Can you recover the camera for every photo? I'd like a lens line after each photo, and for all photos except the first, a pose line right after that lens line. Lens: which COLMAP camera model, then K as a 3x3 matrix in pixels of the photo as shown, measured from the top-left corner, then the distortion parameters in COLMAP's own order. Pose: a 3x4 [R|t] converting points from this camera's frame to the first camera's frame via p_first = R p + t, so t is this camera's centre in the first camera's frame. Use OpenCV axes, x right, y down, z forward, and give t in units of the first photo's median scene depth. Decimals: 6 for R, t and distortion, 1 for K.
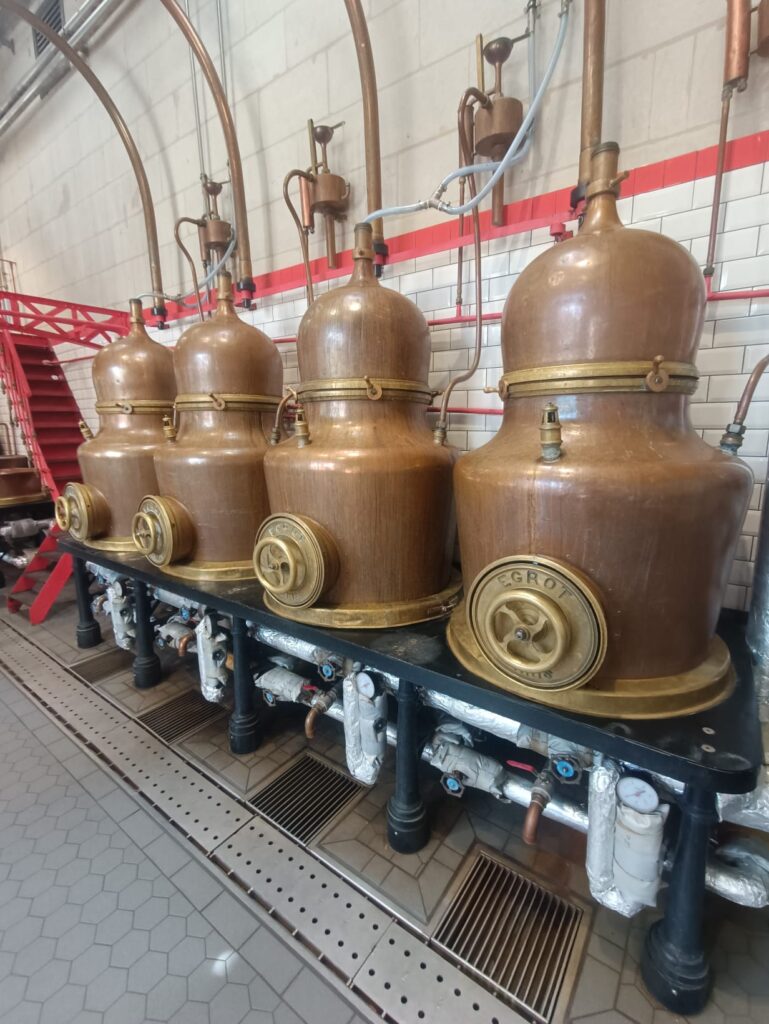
lens RADIAL K [[463.0, 0, 386.2], [0, 463.0, 508.6], [0, 0, 1]] dist [-0.007909, 0.002561]
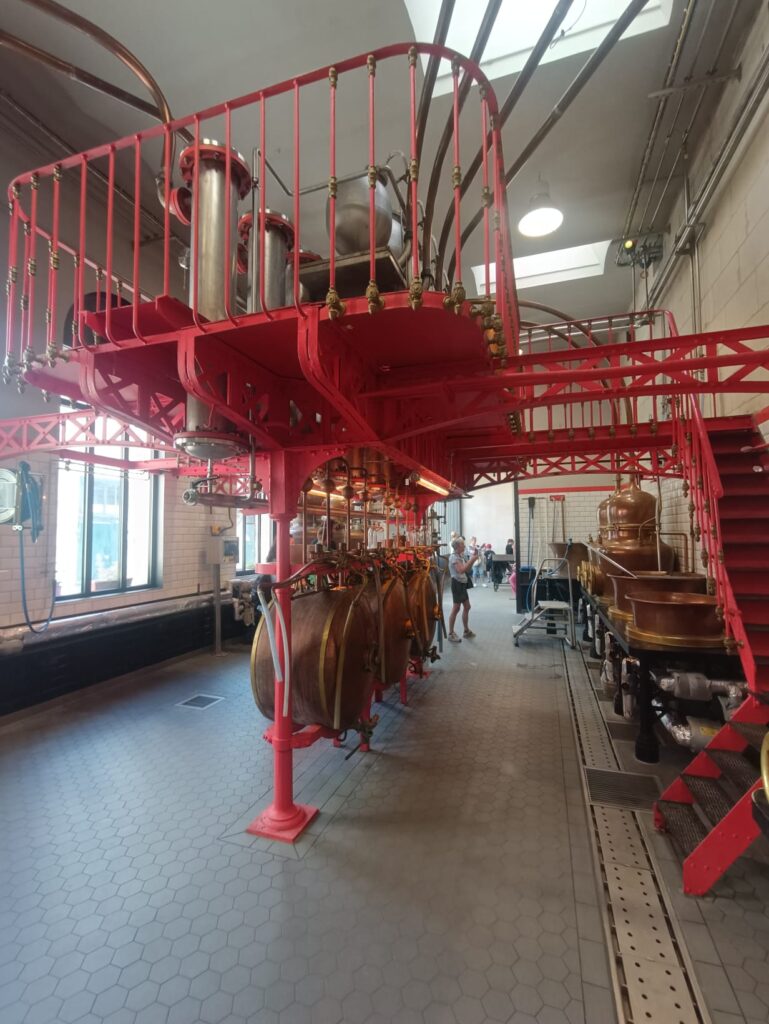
lens RADIAL K [[463.0, 0, 386.1], [0, 463.0, 510.0], [0, 0, 1]] dist [-0.007909, 0.002561]
pose [[0.303863, -0.041518, -0.951811, -0.260871], [-0.169422, 0.980772, -0.096868, -0.071946], [0.937531, 0.190692, 0.290986, 0.325433]]
